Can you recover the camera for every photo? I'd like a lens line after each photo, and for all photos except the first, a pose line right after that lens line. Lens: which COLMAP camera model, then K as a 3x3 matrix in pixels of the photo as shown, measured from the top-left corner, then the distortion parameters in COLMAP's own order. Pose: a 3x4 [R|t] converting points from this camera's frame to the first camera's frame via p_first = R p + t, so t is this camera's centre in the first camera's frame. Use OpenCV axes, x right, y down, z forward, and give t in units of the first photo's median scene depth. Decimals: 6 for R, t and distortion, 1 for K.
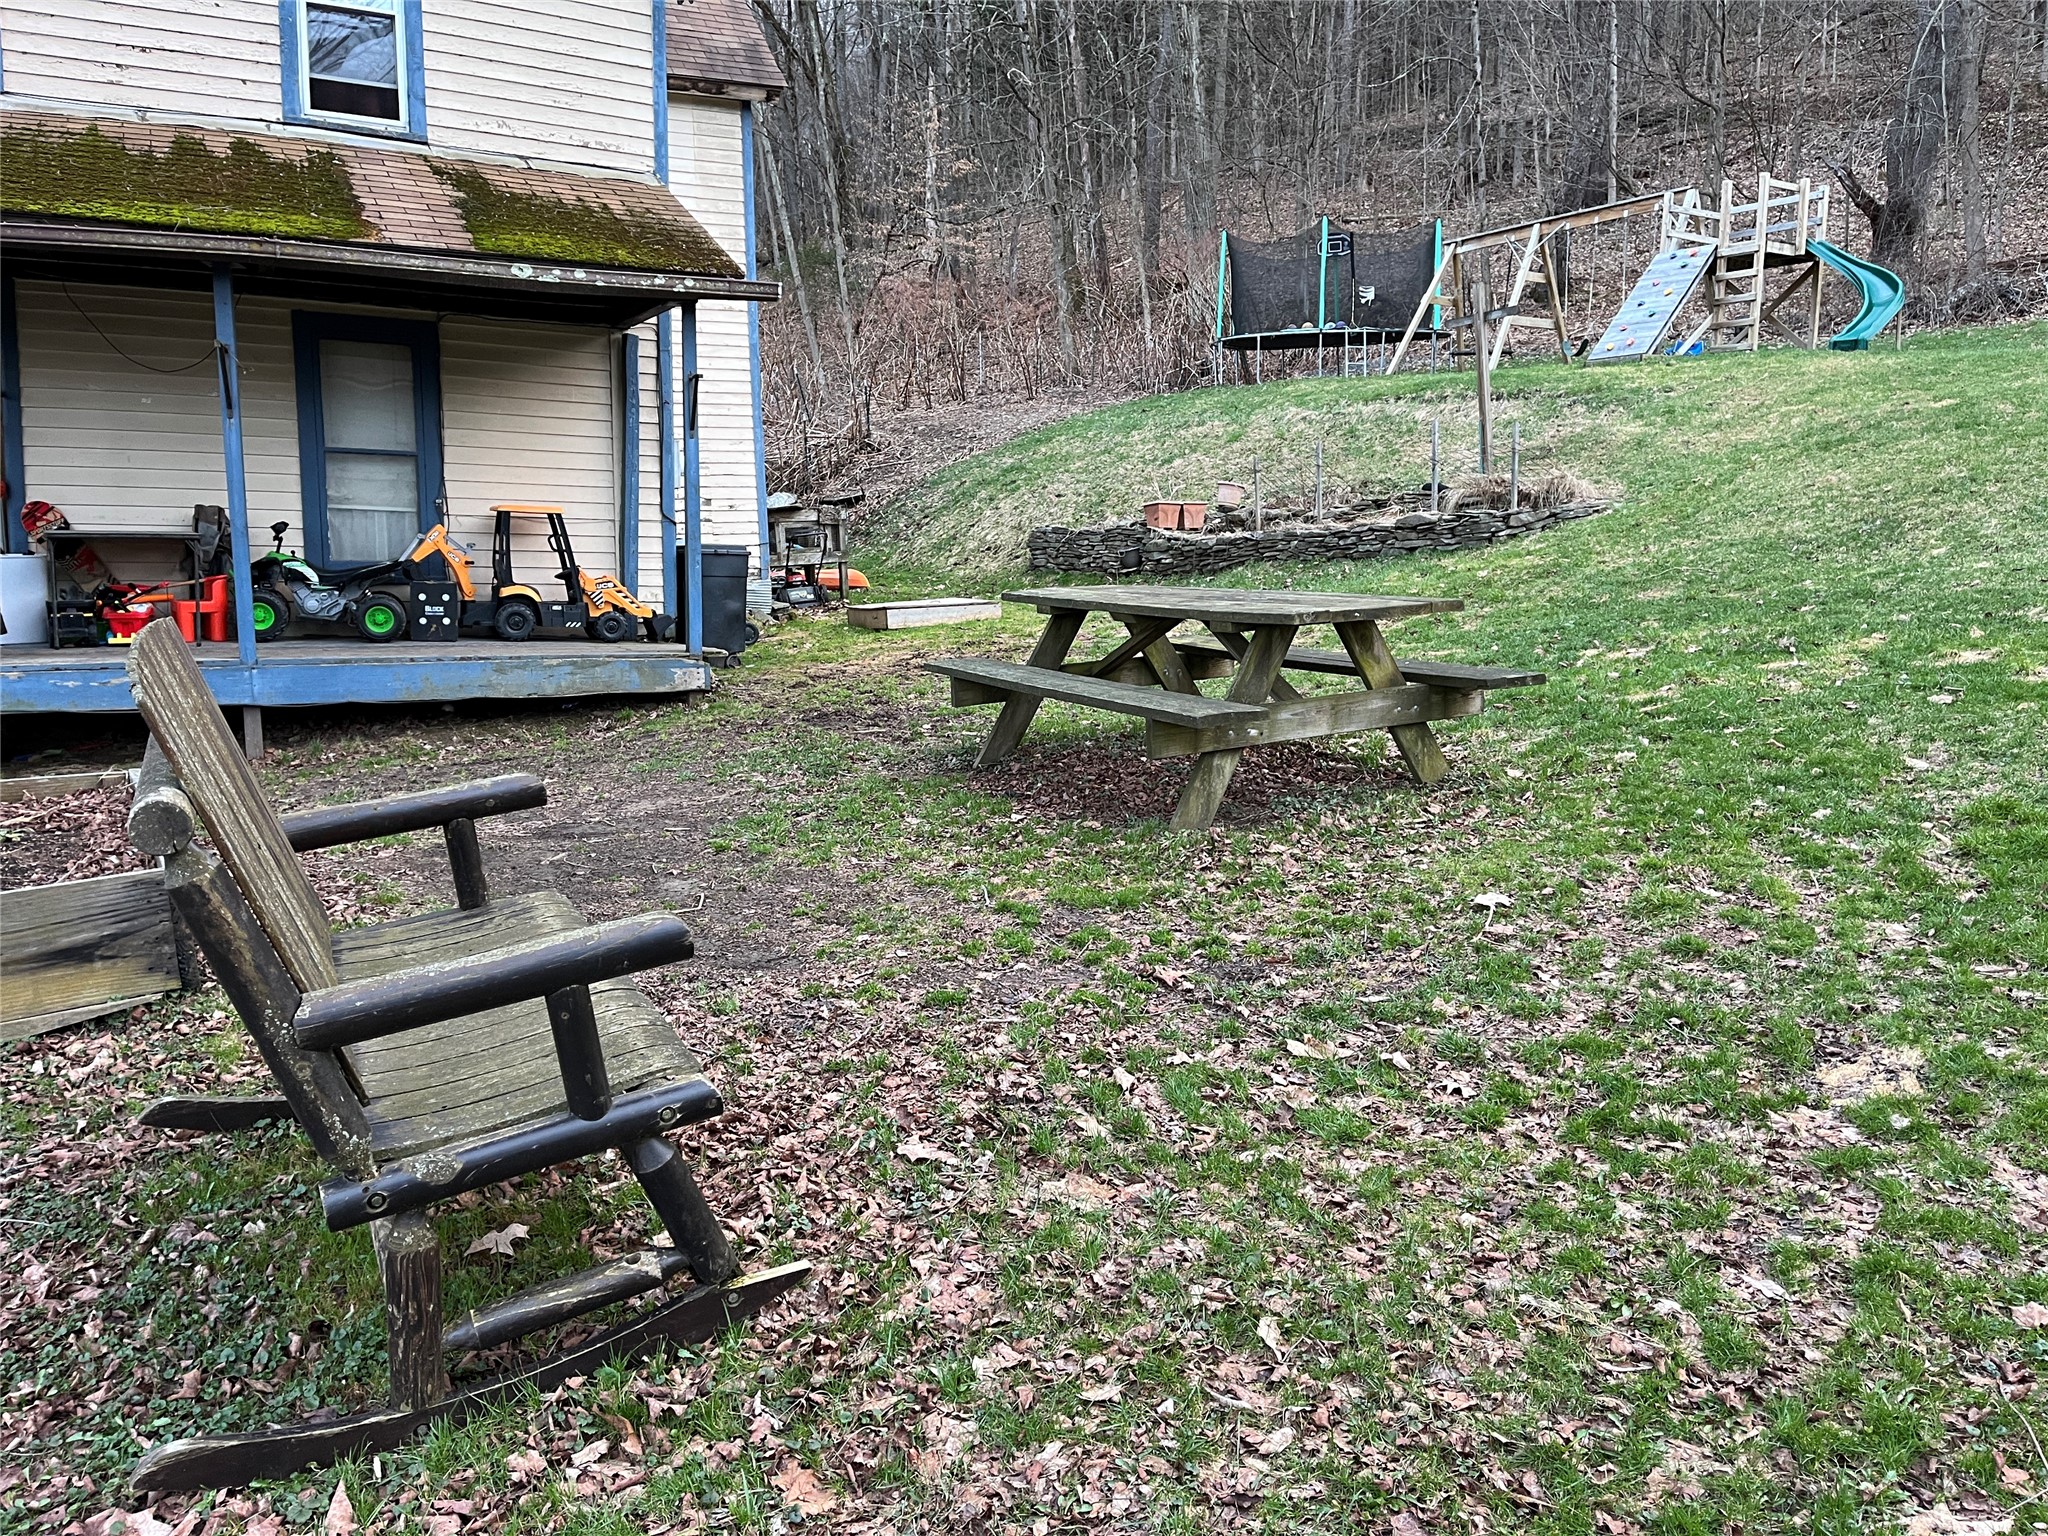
lens RADIAL K [[1561.7, 0, 1029.4], [0, 1561.7, 776.5], [0, 0, 1]] dist [0.068541, -0.098028]
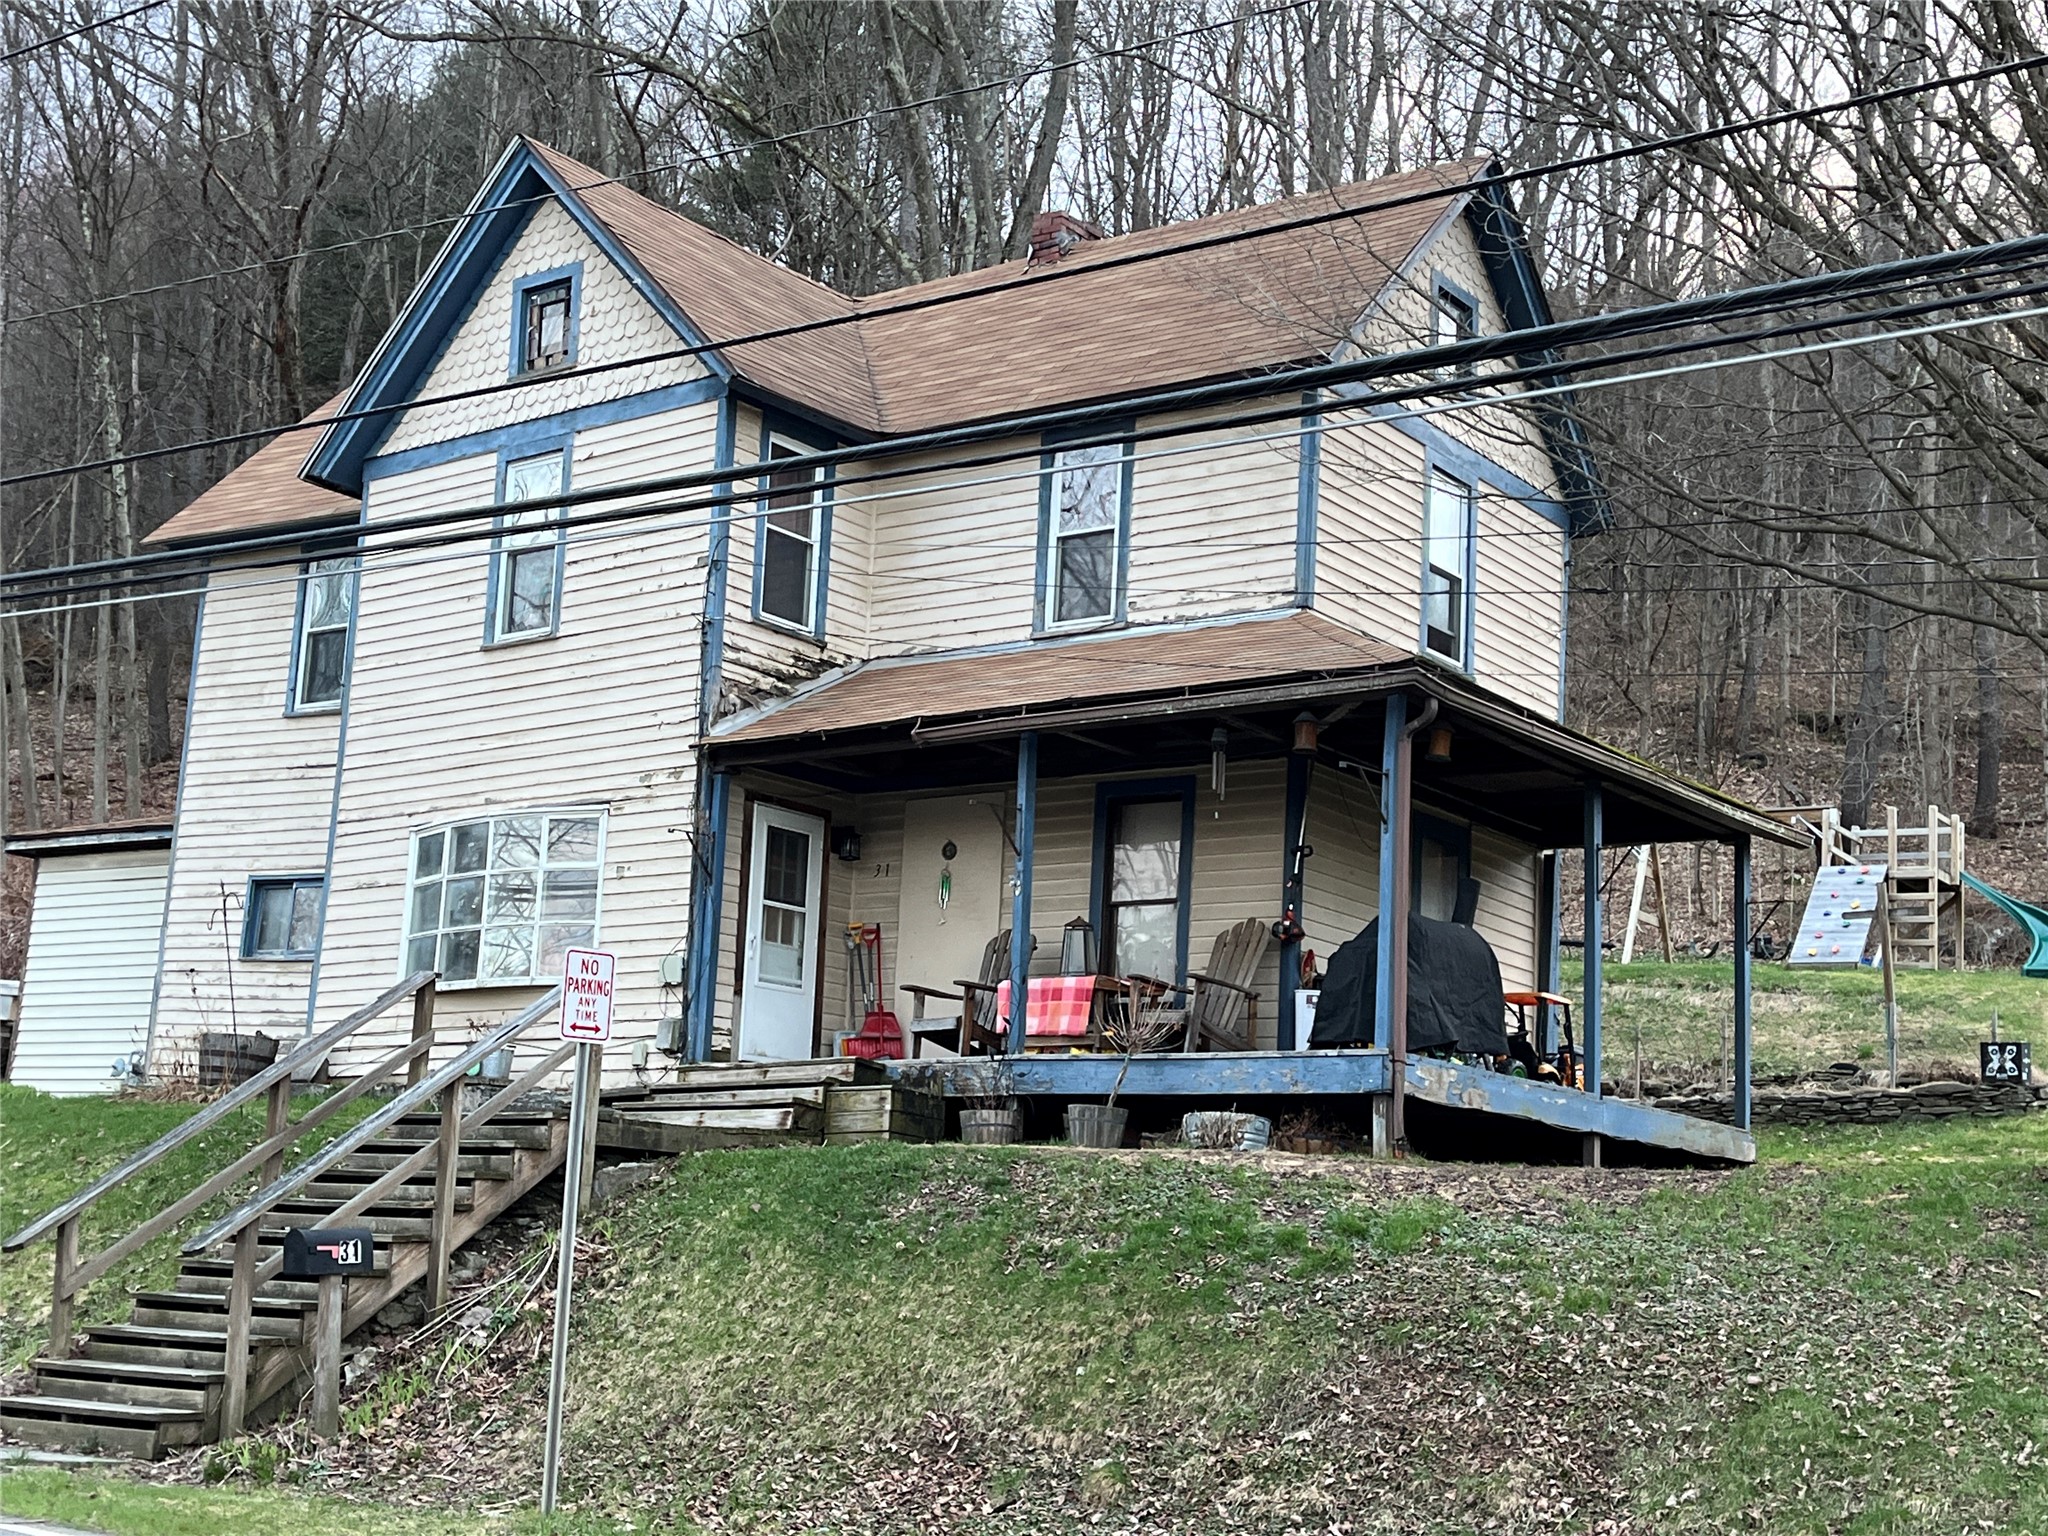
lens RADIAL K [[2713.1, 0, 1024.0], [0, 2713.1, 768.0], [0, 0, 1]] dist [0.039426, -0.005802]
pose [[0.908896, 0.121752, 0.398855, -0.787790], [0.008914, 0.950542, -0.310469, 0.146925], [-0.416928, 0.285739, 0.862858, -0.310283]]
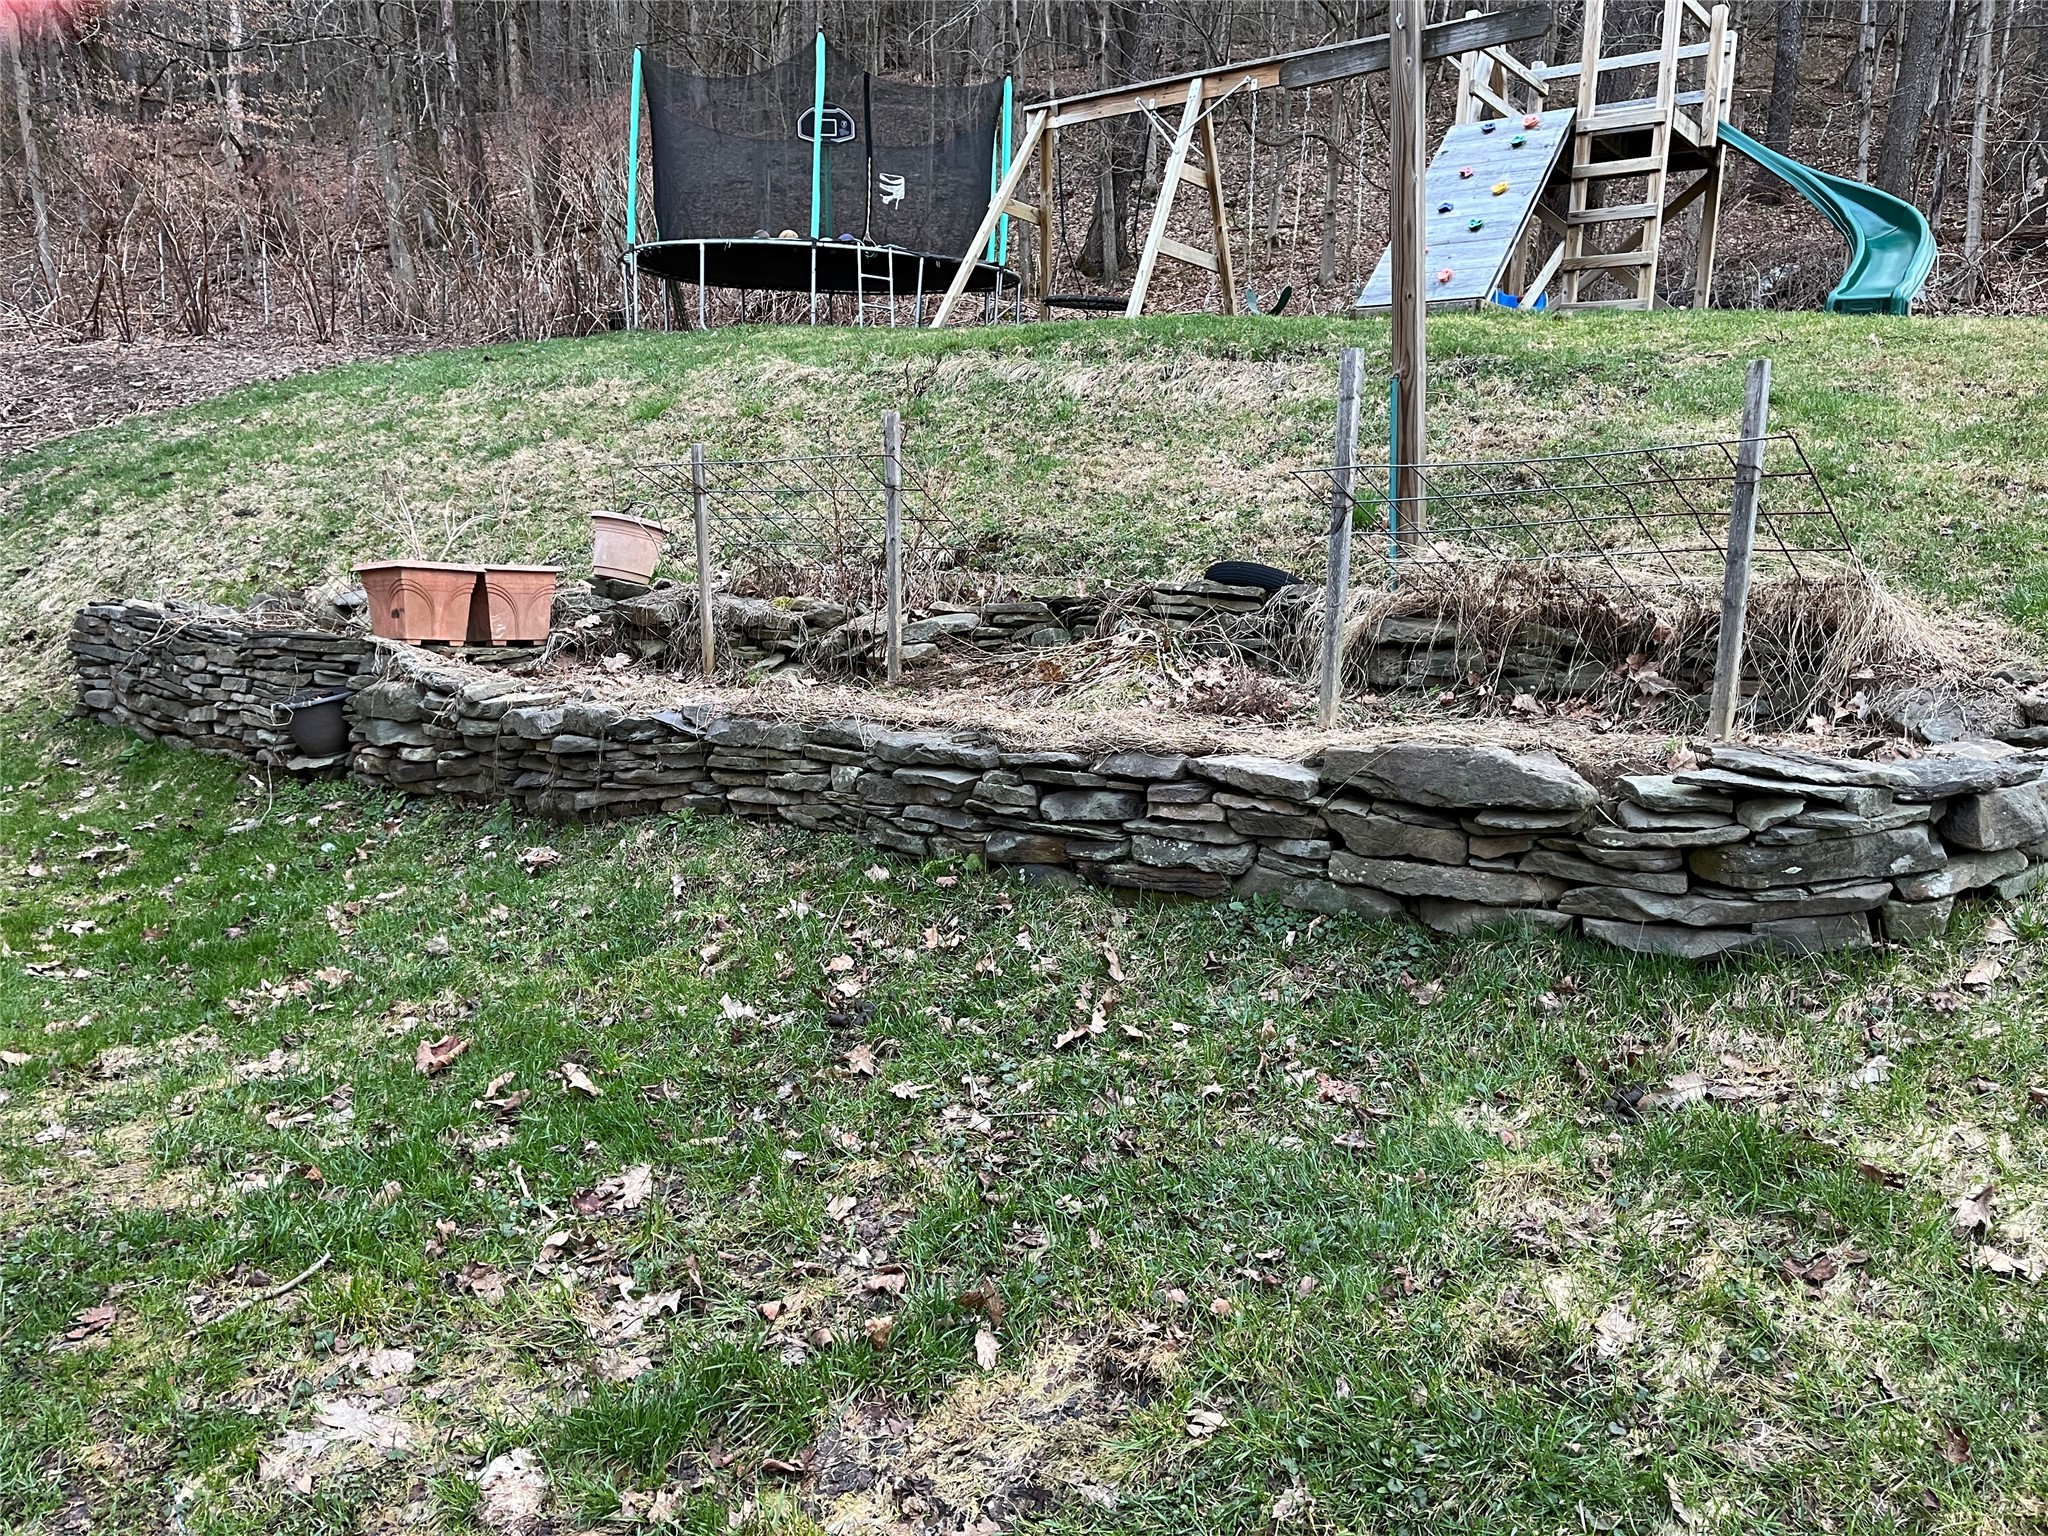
lens RADIAL K [[1565.7, 0, 1026.8], [0, 1565.7, 755.5], [0, 0, 1]] dist [0.066853, -0.092388]
pose [[0.940538, -0.002142, 0.339683, 0.082844], [0.009316, 0.999767, -0.019489, -0.112786], [-0.339562, 0.021494, 0.940338, 0.569436]]
